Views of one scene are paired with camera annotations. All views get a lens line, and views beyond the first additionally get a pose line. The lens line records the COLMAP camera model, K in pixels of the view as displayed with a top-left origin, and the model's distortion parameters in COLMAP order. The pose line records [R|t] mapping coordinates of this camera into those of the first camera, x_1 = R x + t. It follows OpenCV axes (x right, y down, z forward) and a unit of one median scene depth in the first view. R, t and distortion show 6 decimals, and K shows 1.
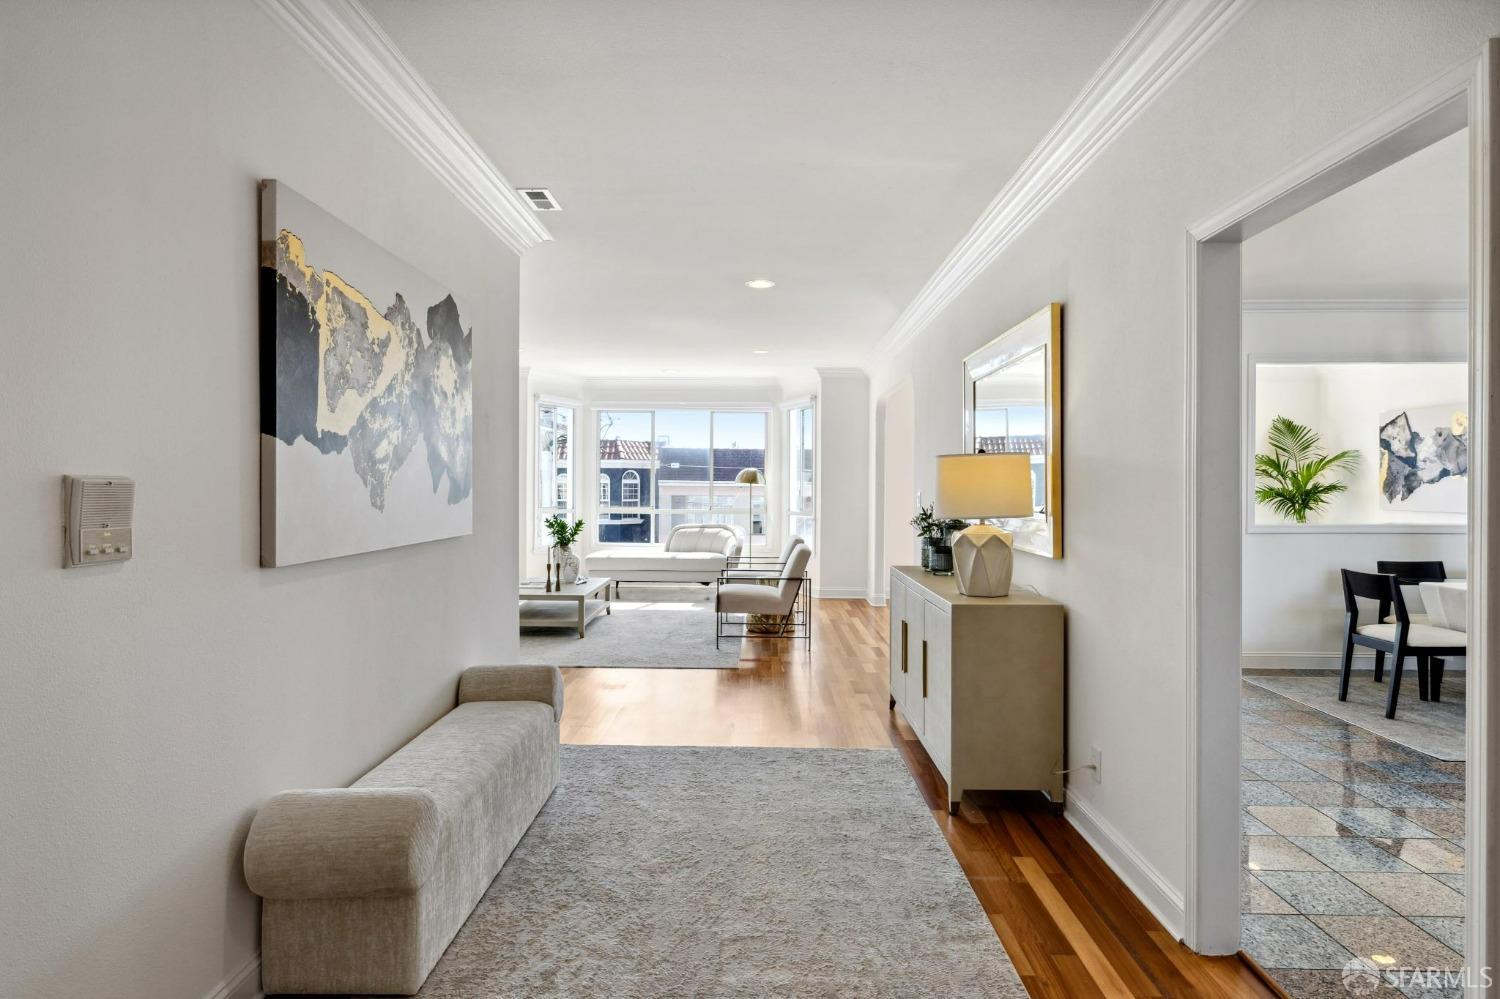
lens RADIAL K [[862.1, 0, 744.8], [0, 862.1, 487.4], [0, 0, 1]] dist [0.021331, 0.000762]
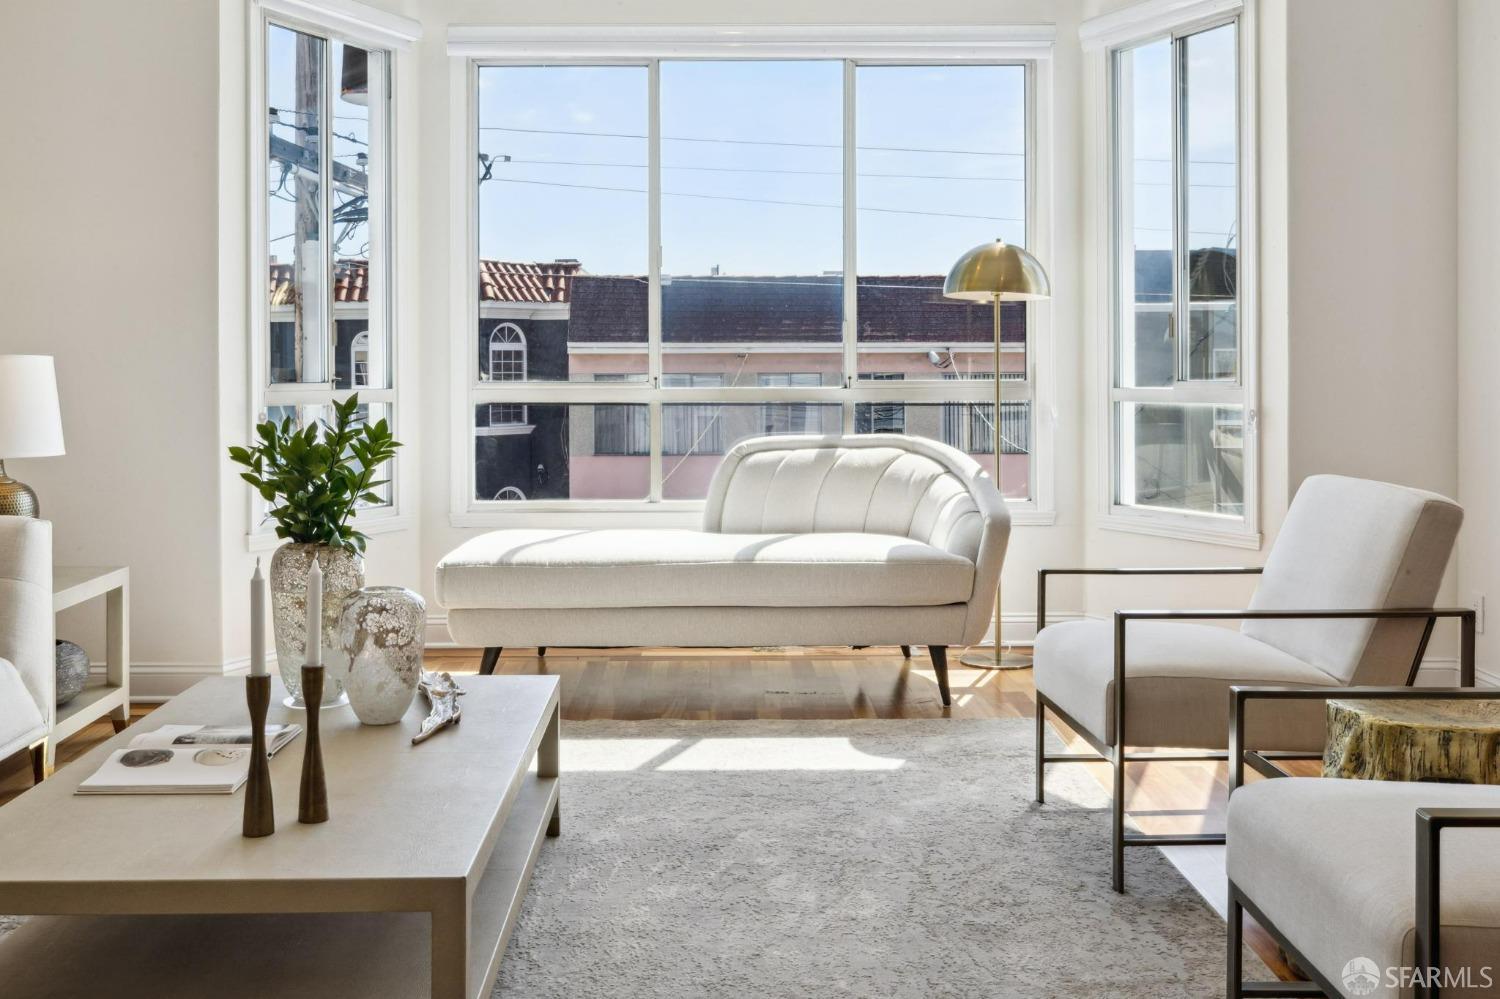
lens RADIAL K [[1483.9, 0, 705.2], [0, 1483.9, 369.0], [0, 0, 1]] dist [-0.006273, -0.002939]
pose [[0.999869, -0.007213, 0.014520, -0.100114], [0.007216, 0.999974, -0.000212, 0.019447], [-0.014518, 0.000317, 0.999895, 0.499354]]
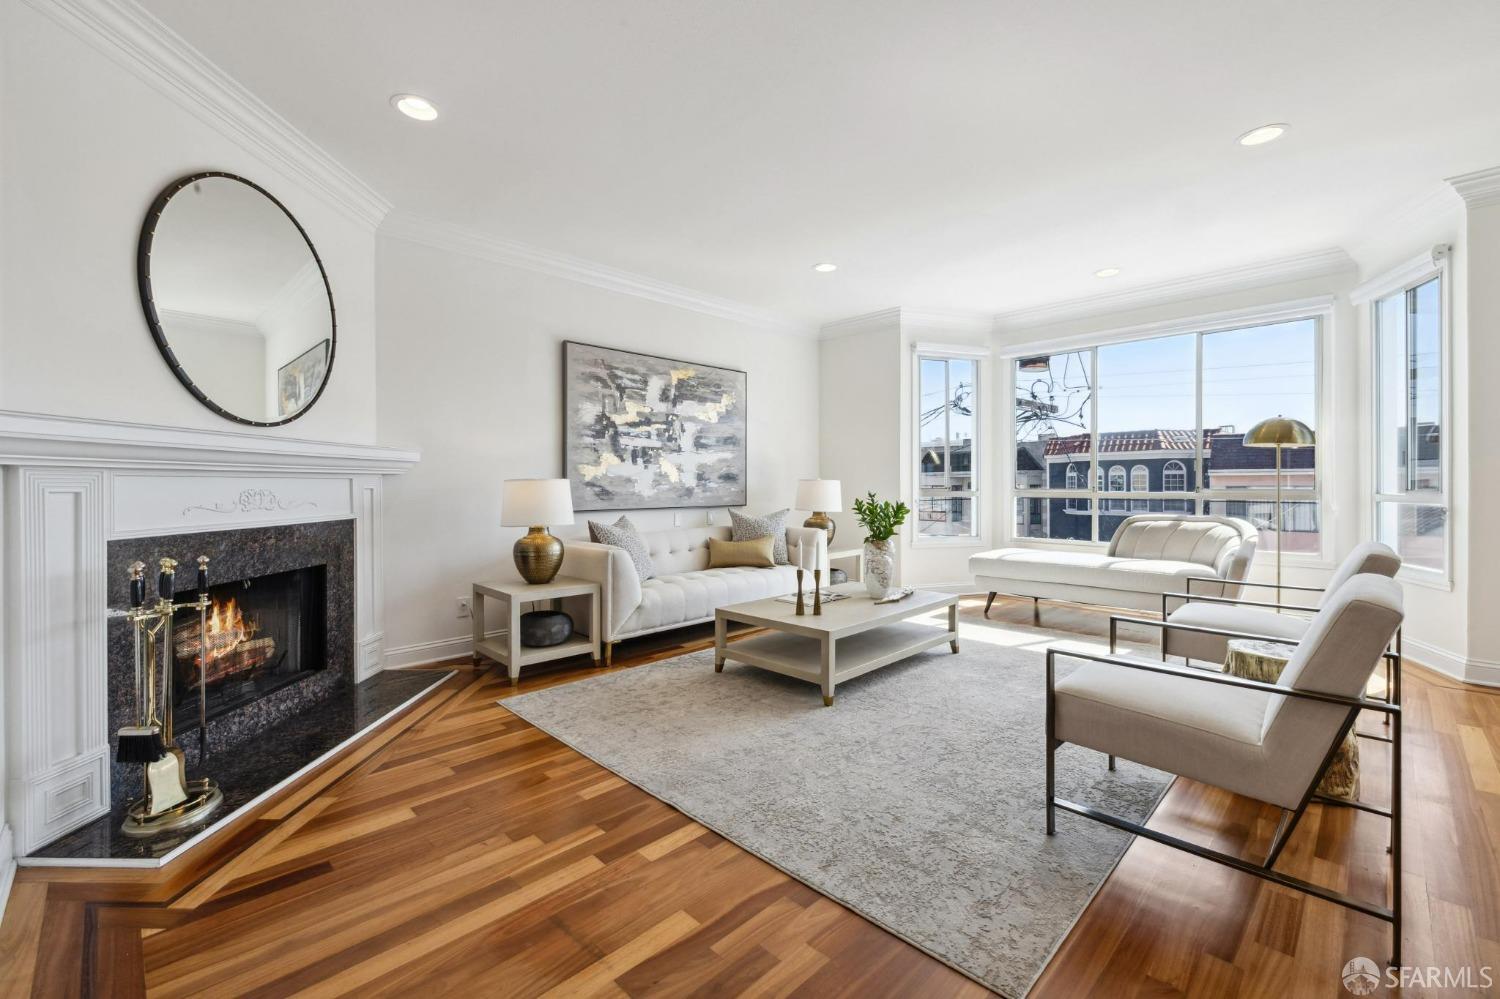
lens RADIAL K [[627.4, 0, 737.9], [0, 627.4, 485.4], [0, 0, 1]] dist [-0.000899, -0.000159]
pose [[0.709318, -0.004996, -0.704871, 0.045038], [0.004700, 0.999986, -0.002357, 0.020800], [0.704873, -0.001641, 0.709331, 0.465444]]
